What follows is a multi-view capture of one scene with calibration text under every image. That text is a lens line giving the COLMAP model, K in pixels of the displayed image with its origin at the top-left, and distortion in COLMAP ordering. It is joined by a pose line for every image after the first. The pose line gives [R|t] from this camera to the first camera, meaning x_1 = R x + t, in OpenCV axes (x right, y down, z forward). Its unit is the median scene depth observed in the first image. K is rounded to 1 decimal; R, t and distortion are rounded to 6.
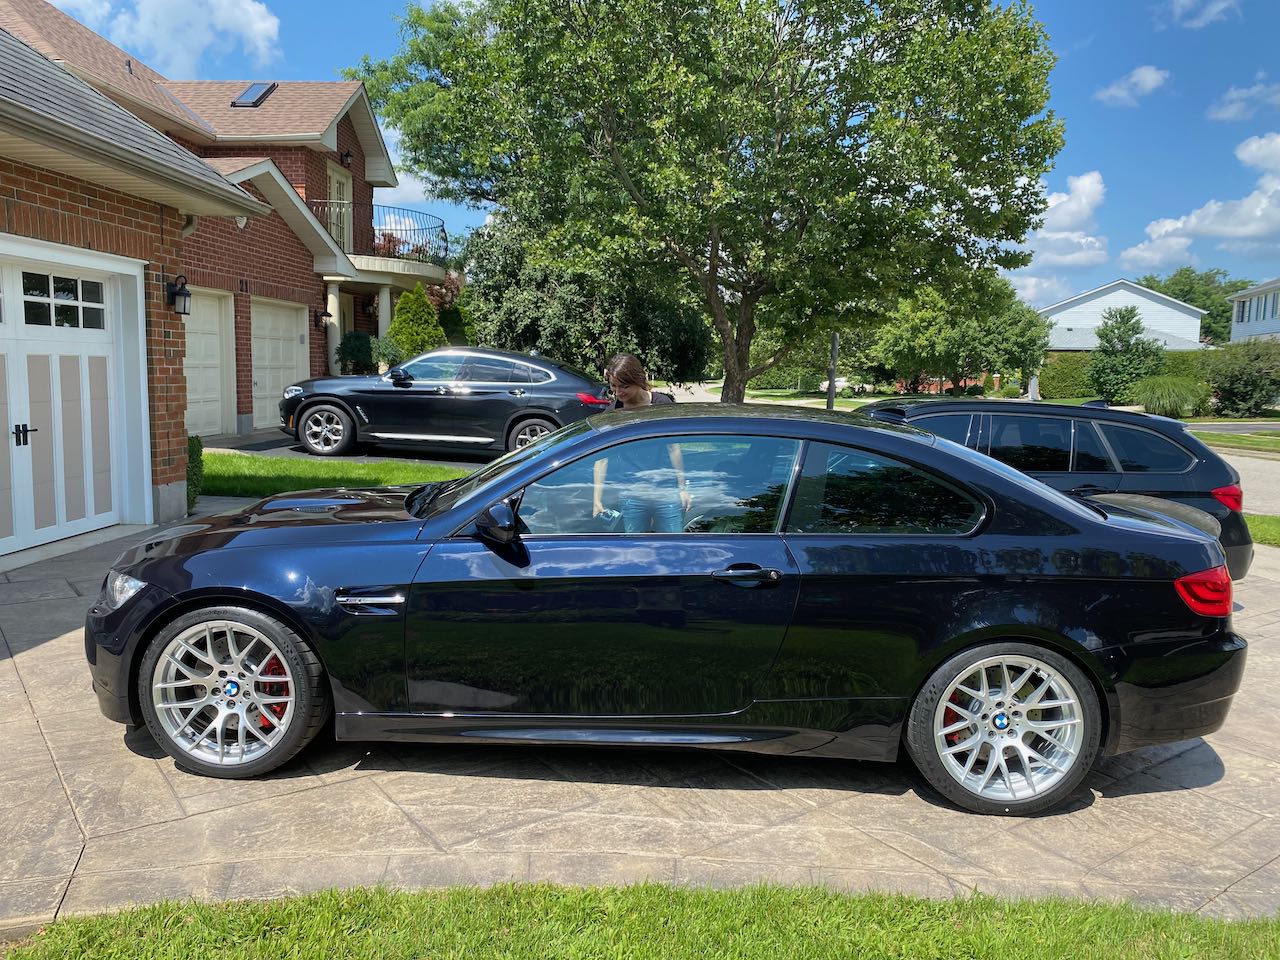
lens RADIAL K [[968.6, 0, 635.3], [0, 968.6, 478.2], [0, 0, 1]] dist [0.008712, -0.007226]
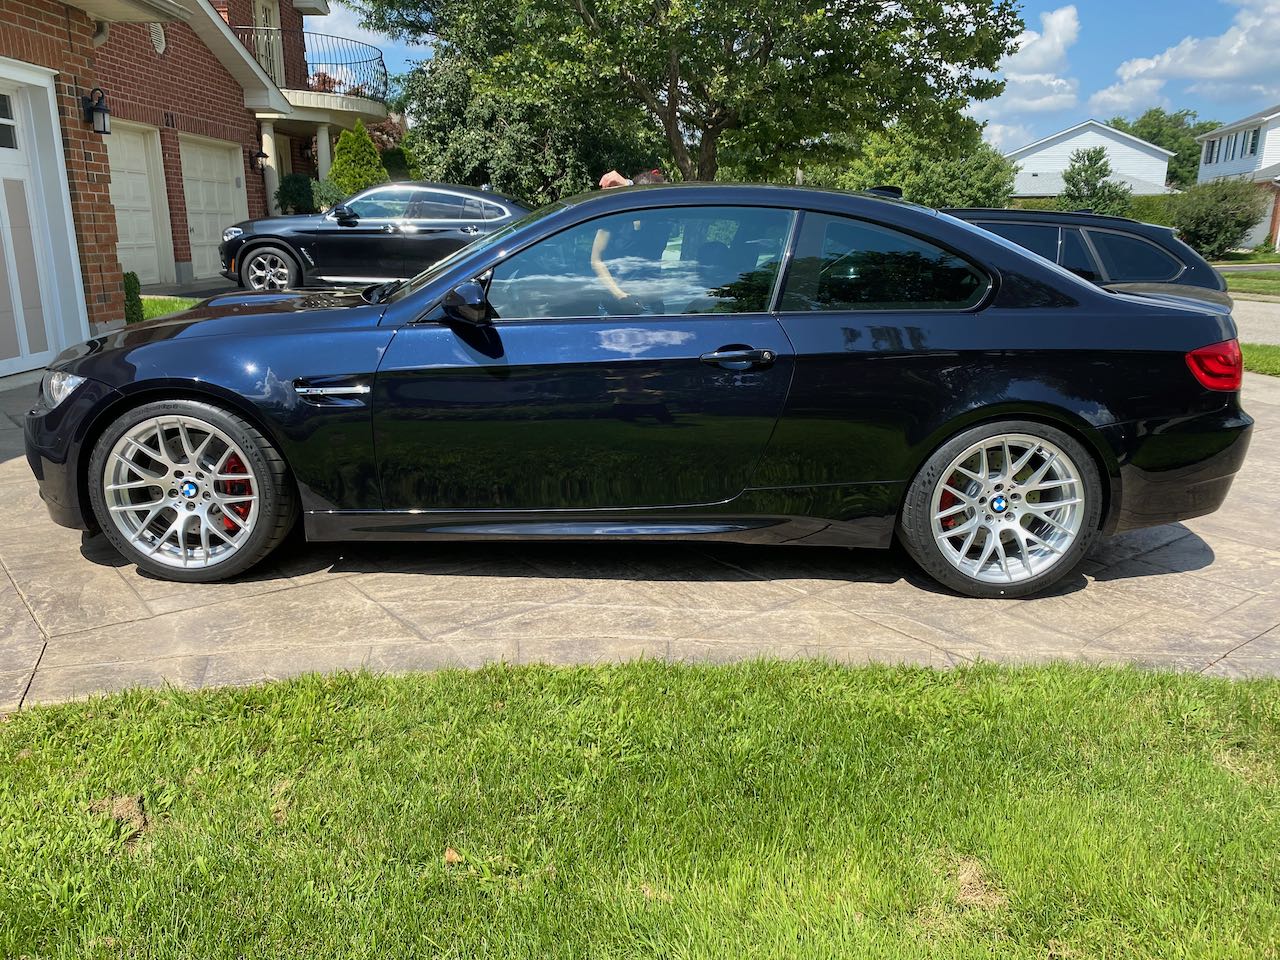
lens RADIAL K [[968.4, 0, 622.0], [0, 968.4, 496.2], [0, 0, 1]] dist [0.005691, -0.000510]
pose [[0.999319, -0.022990, 0.028856, -0.024636], [0.018169, 0.987362, 0.157435, 0.079818], [-0.032111, -0.156803, 0.987108, 0.057691]]
